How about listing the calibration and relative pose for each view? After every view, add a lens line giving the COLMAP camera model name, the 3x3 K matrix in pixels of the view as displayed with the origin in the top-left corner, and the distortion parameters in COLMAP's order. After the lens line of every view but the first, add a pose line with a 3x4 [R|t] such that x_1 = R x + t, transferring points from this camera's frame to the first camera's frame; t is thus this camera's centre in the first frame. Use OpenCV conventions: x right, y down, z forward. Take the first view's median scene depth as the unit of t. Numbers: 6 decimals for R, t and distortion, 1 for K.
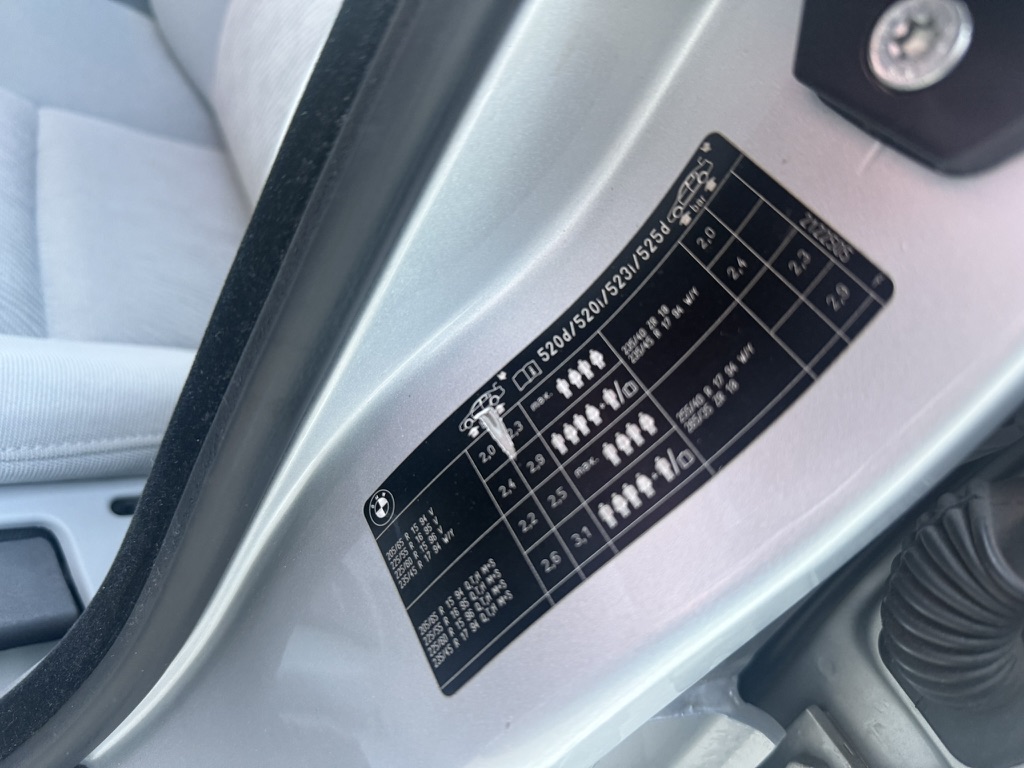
lens RADIAL K [[727.6, 0, 513.8], [0, 727.6, 389.8], [0, 0, 1]] dist [0.060869, -0.104945]
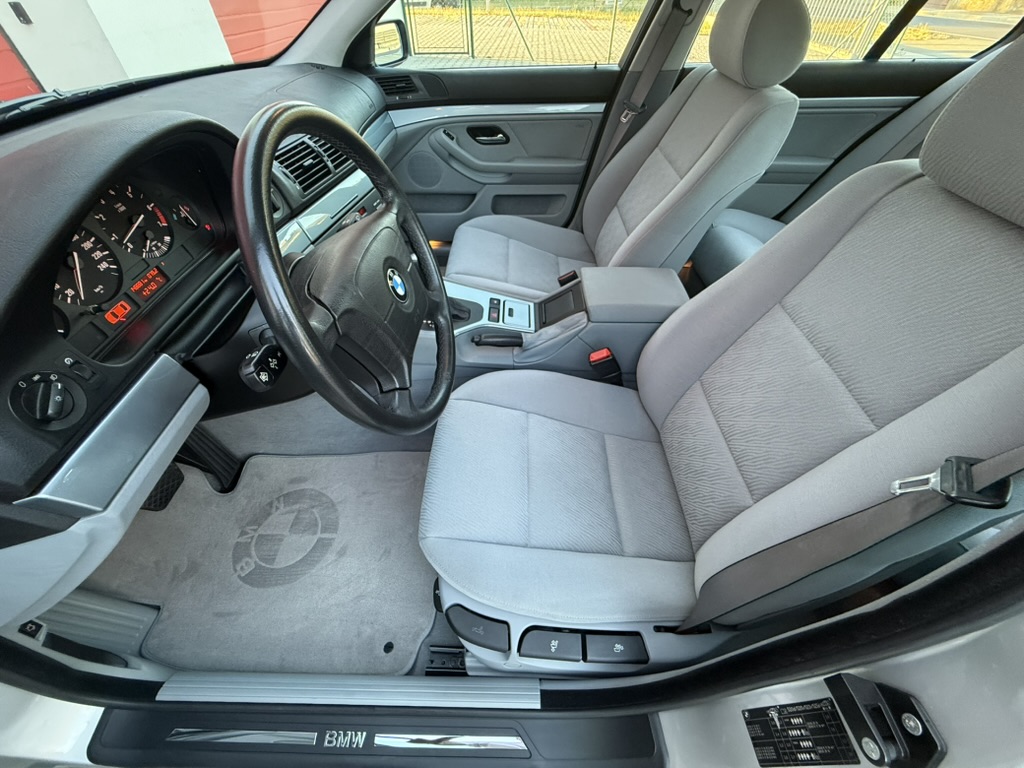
lens RADIAL K [[409.5, 0, 509.2], [0, 409.5, 385.0], [0, 0, 1]] dist [0.004092, -0.000024]
pose [[0.840486, 0.084178, -0.535255, -0.271280], [-0.061958, 0.996310, 0.059398, -2.547515], [0.538279, -0.016760, 0.842600, -2.616142]]
